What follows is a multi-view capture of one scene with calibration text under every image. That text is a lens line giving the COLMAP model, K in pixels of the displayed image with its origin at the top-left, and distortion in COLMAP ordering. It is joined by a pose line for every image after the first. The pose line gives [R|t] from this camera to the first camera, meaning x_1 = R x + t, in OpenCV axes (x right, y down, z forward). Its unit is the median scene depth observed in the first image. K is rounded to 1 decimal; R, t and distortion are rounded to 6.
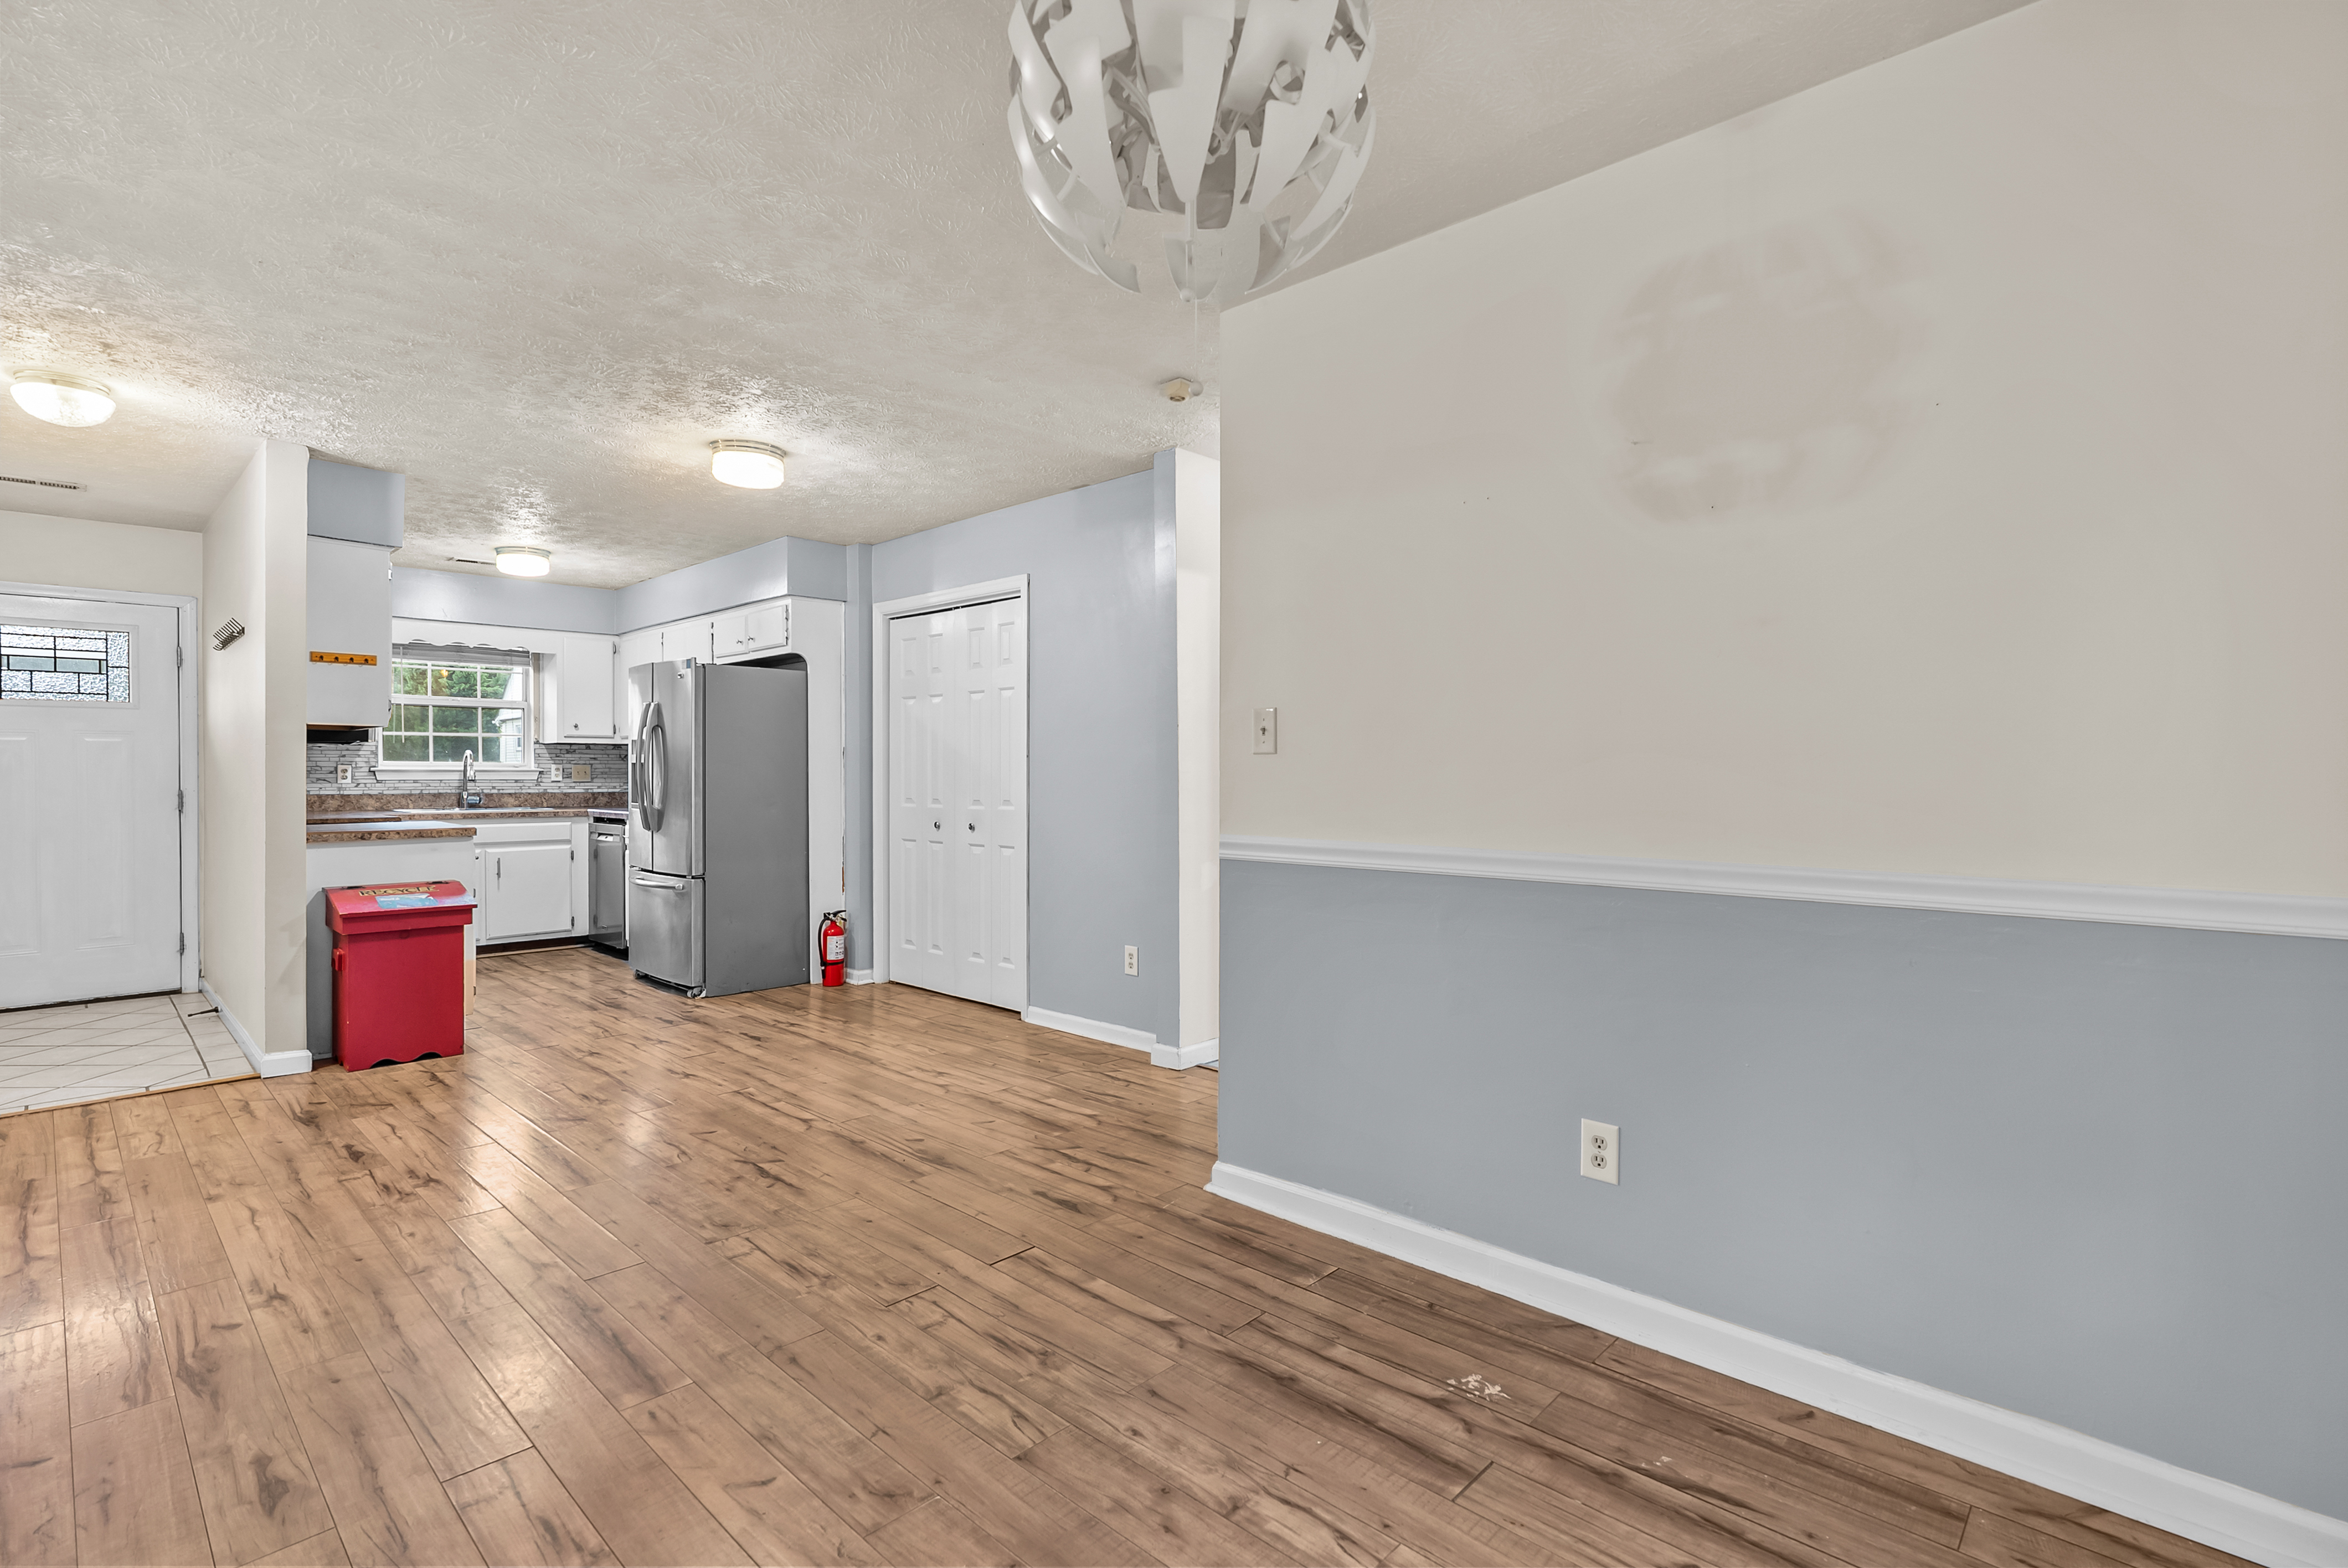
lens RADIAL K [[1091.7, 0, 1168.2], [0, 1091.7, 787.2], [0, 0, 1]] dist [-0.001334, 0.000285]
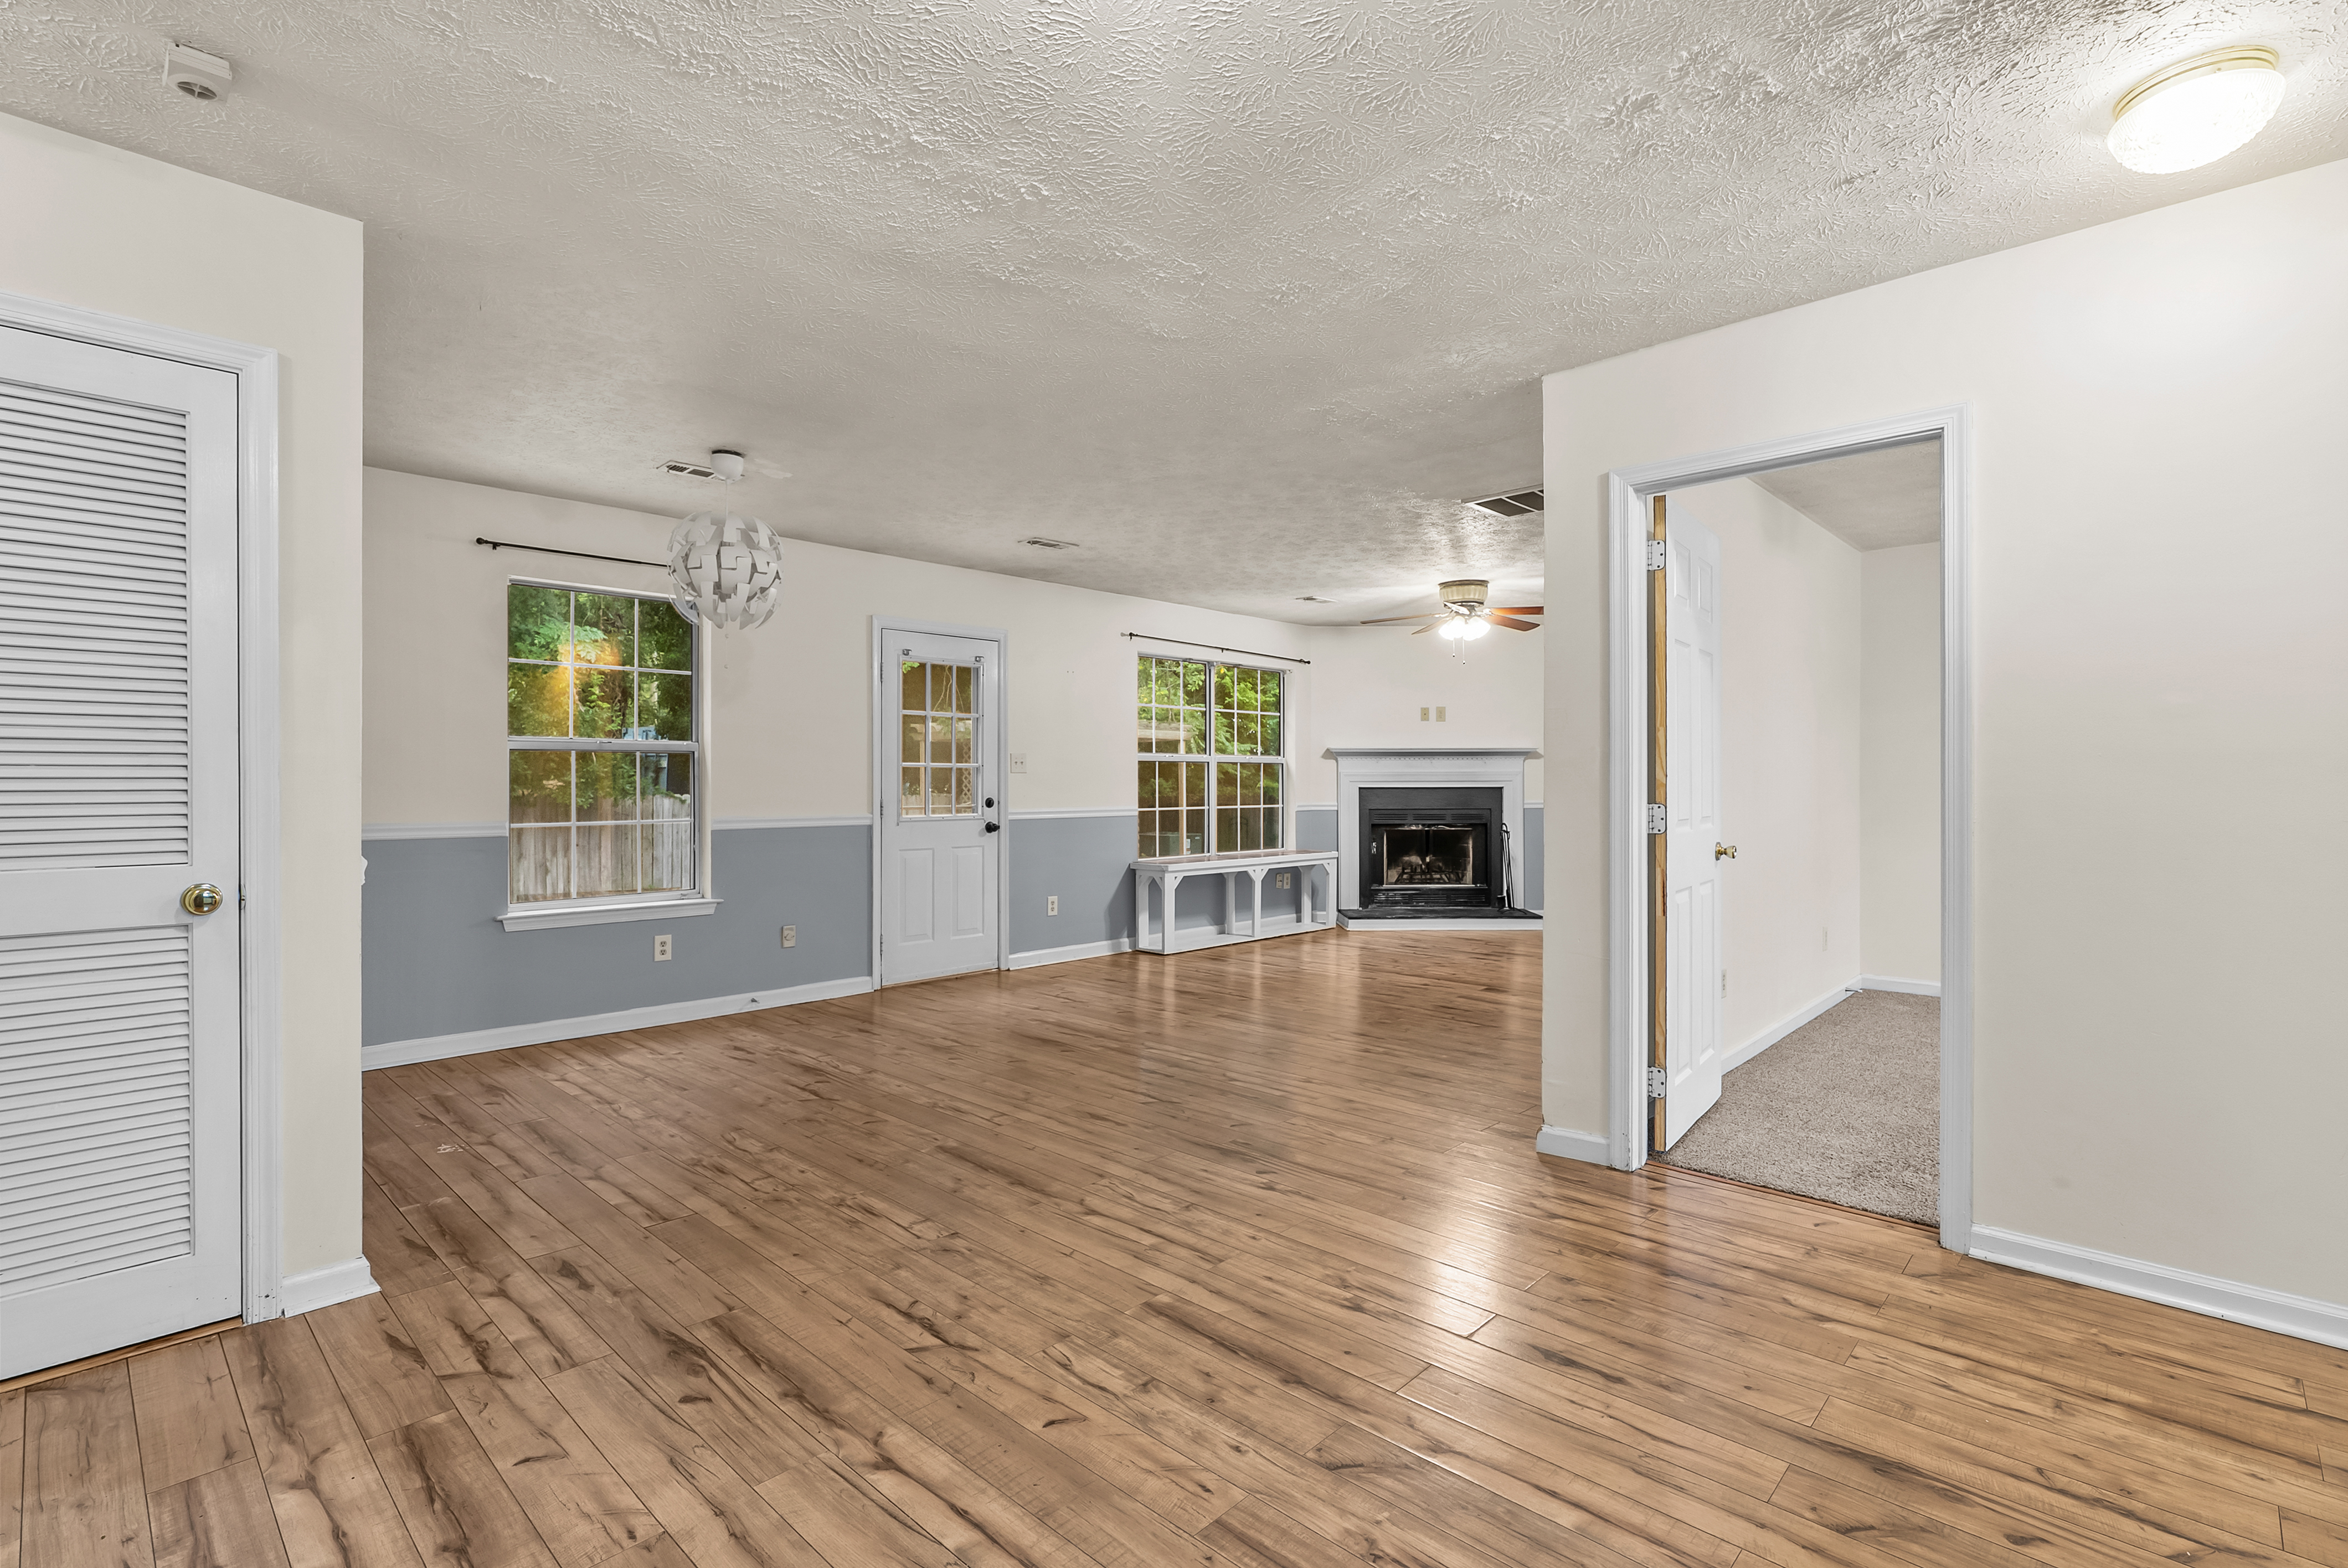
lens RADIAL K [[1091.7, 0, 1184.0], [0, 1091.7, 780.5], [0, 0, 1]] dist [-0.001334, 0.000285]
pose [[-0.999950, 0.002629, -0.009664, -0.683935], [0.002508, 0.999918, 0.012573, -0.028757], [0.009697, 0.012548, -0.999874, 2.208361]]
